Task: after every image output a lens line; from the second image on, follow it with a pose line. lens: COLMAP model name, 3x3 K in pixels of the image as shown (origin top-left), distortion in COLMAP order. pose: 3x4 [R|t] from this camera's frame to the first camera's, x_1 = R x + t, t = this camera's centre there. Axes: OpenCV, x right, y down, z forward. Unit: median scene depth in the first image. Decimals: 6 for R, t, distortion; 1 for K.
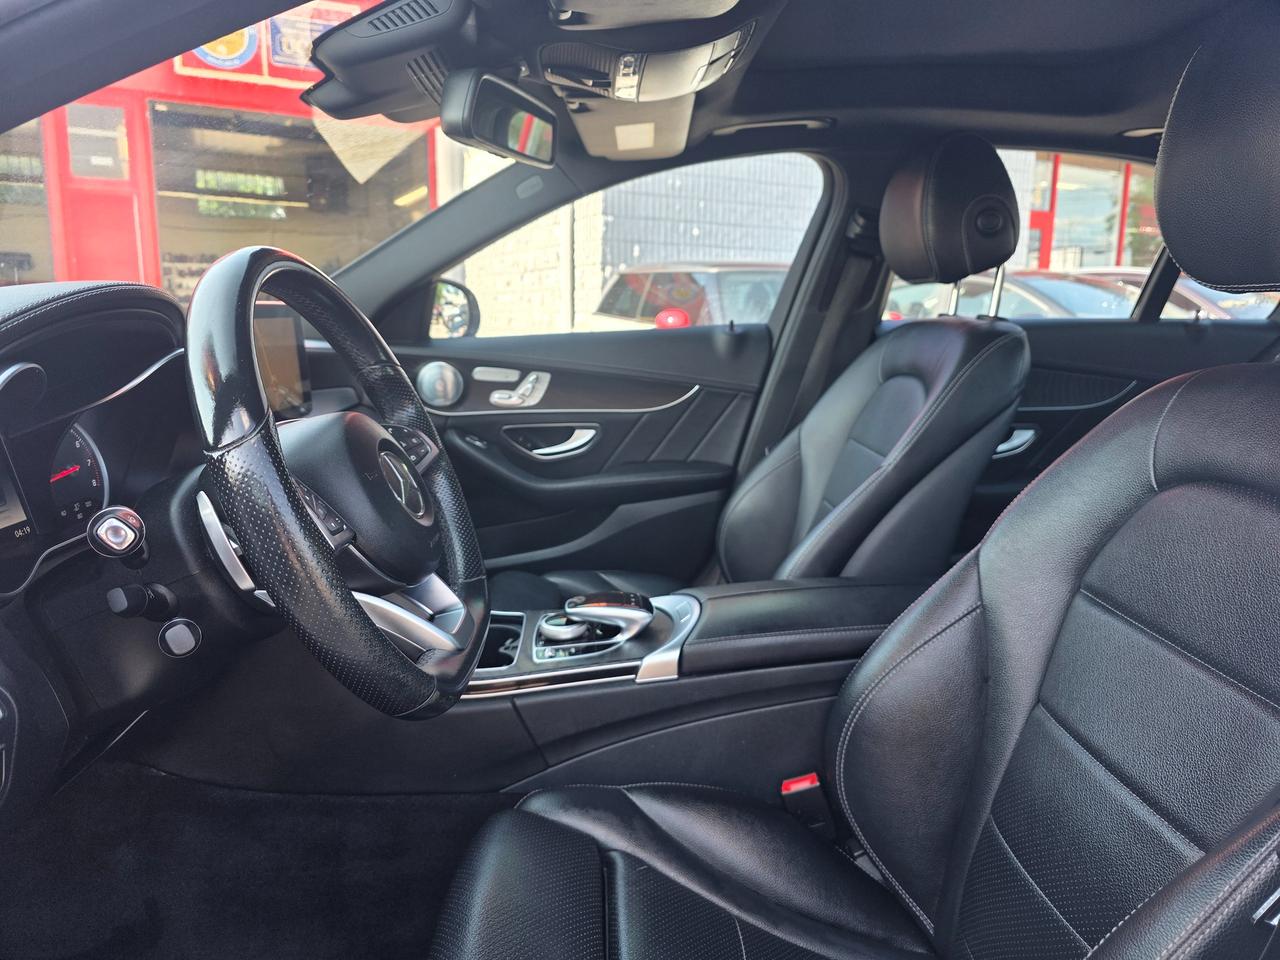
lens RADIAL K [[896.8, 0, 613.3], [0, 896.8, 480.8], [0, 0, 1]] dist [0.002544, -0.025979]
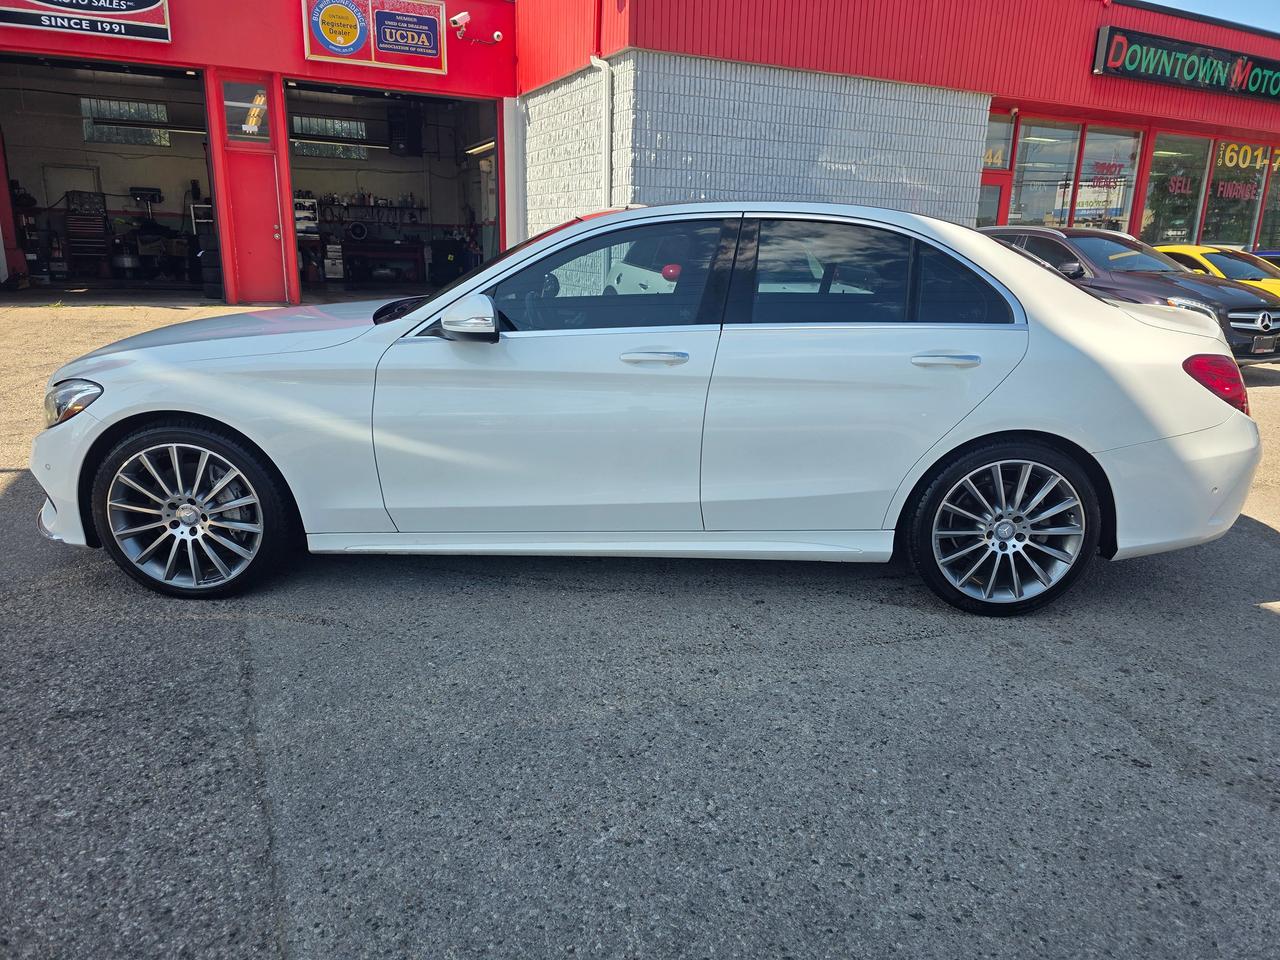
lens RADIAL K [[900.2, 0, 640.0], [0, 900.2, 480.0], [0, 0, 1]] dist [-0.008980, -0.008806]
pose [[0.999618, 0.023087, -0.015218, 0.027027], [-0.021702, 0.996090, 0.085634, 0.028049], [0.017136, -0.085271, 0.996210, -0.349081]]
